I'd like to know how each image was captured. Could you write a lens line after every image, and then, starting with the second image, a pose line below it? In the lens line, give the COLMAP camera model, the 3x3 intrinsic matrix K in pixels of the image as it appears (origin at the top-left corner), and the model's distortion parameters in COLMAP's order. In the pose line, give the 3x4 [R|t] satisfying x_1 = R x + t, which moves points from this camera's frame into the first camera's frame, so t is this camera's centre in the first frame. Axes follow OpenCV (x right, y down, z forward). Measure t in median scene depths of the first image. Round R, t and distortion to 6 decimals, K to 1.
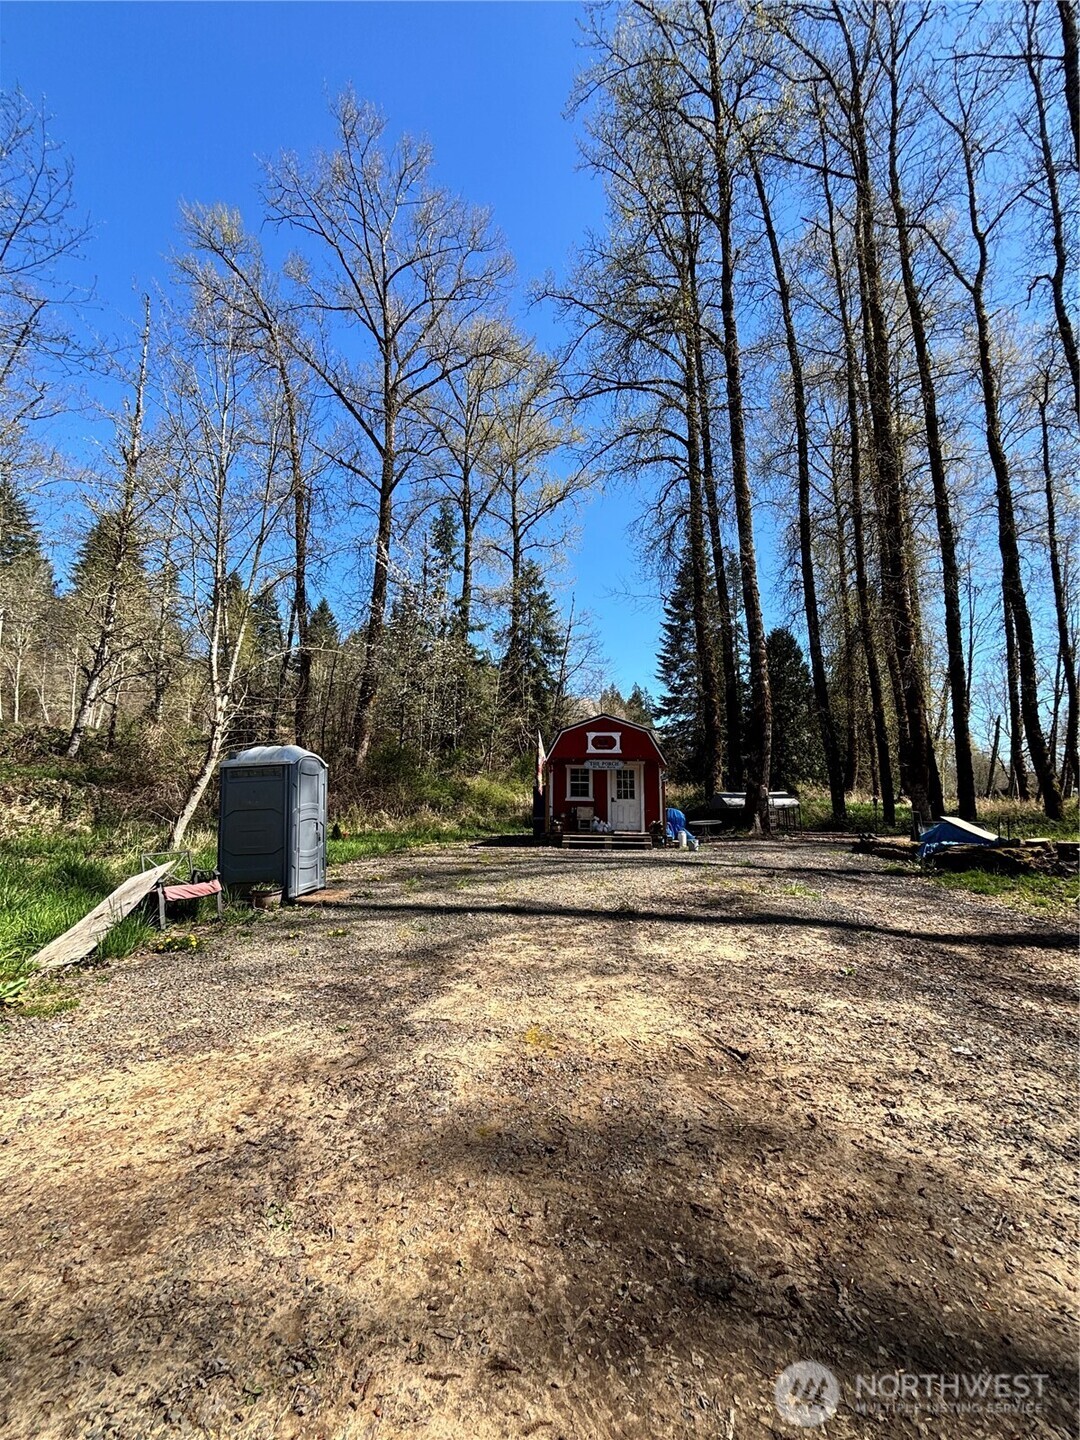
lens RADIAL K [[576.1, 0, 542.3], [0, 576.1, 718.4], [0, 0, 1]] dist [-0.007170, 0.001446]
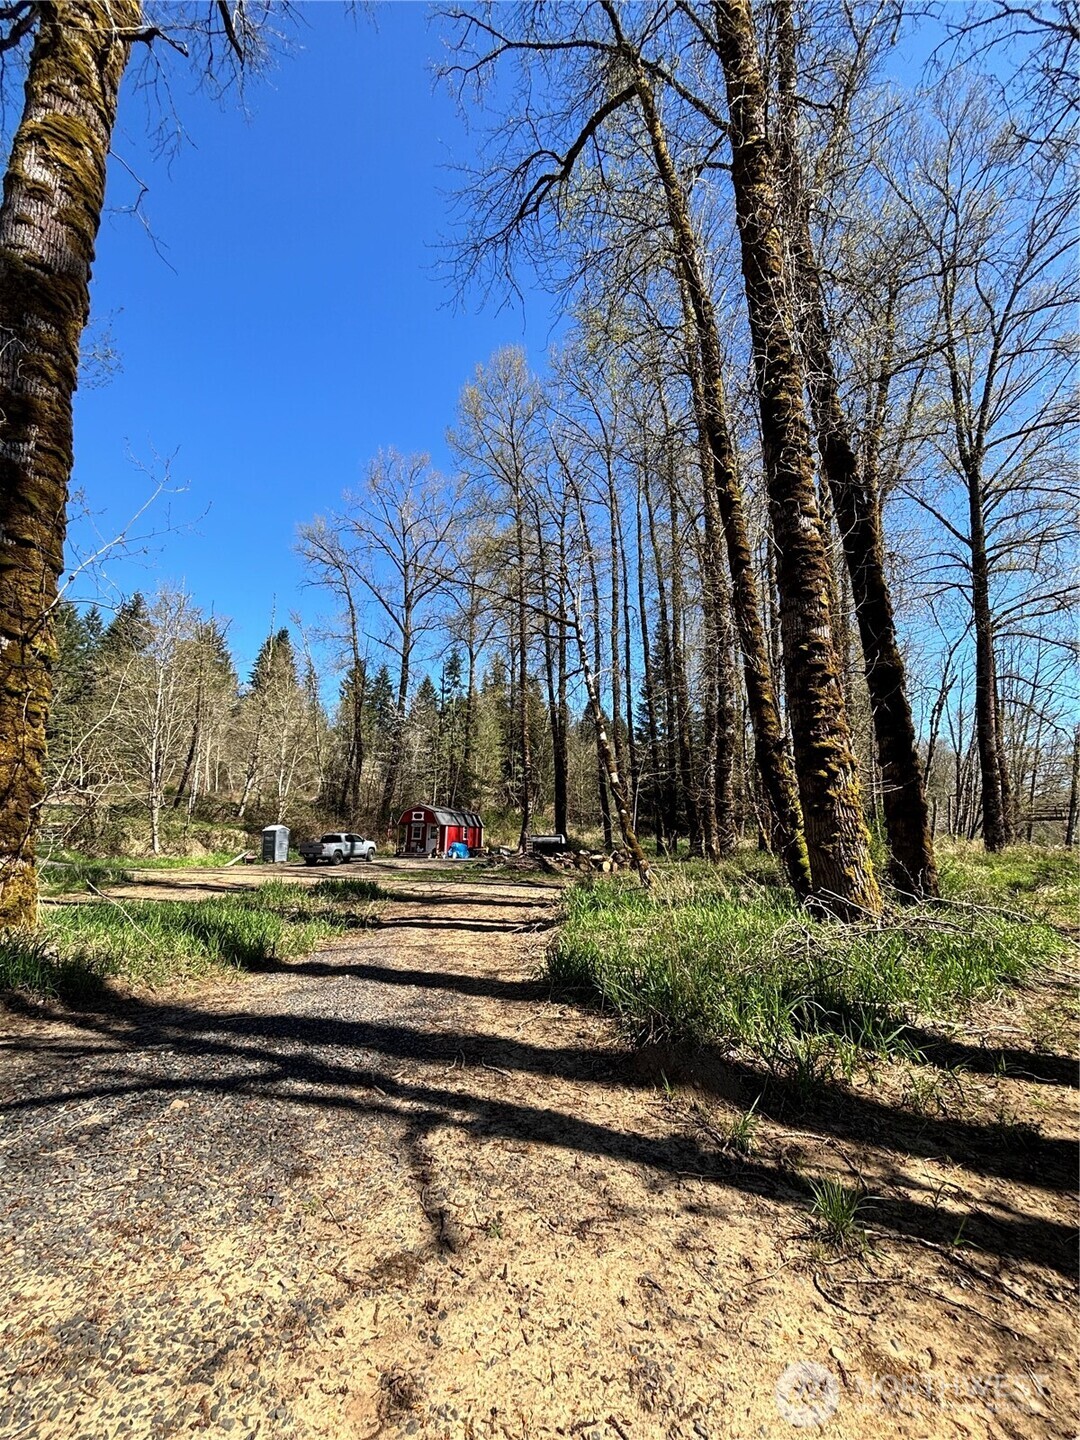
lens RADIAL K [[576.1, 0, 542.3], [0, 576.1, 718.4], [0, 0, 1]] dist [-0.007170, 0.001446]
pose [[0.975325, -0.039469, -0.217216, 0.479376], [0.023765, 0.996942, -0.074440, -0.073430], [0.219490, 0.067441, 0.973281, -0.545718]]
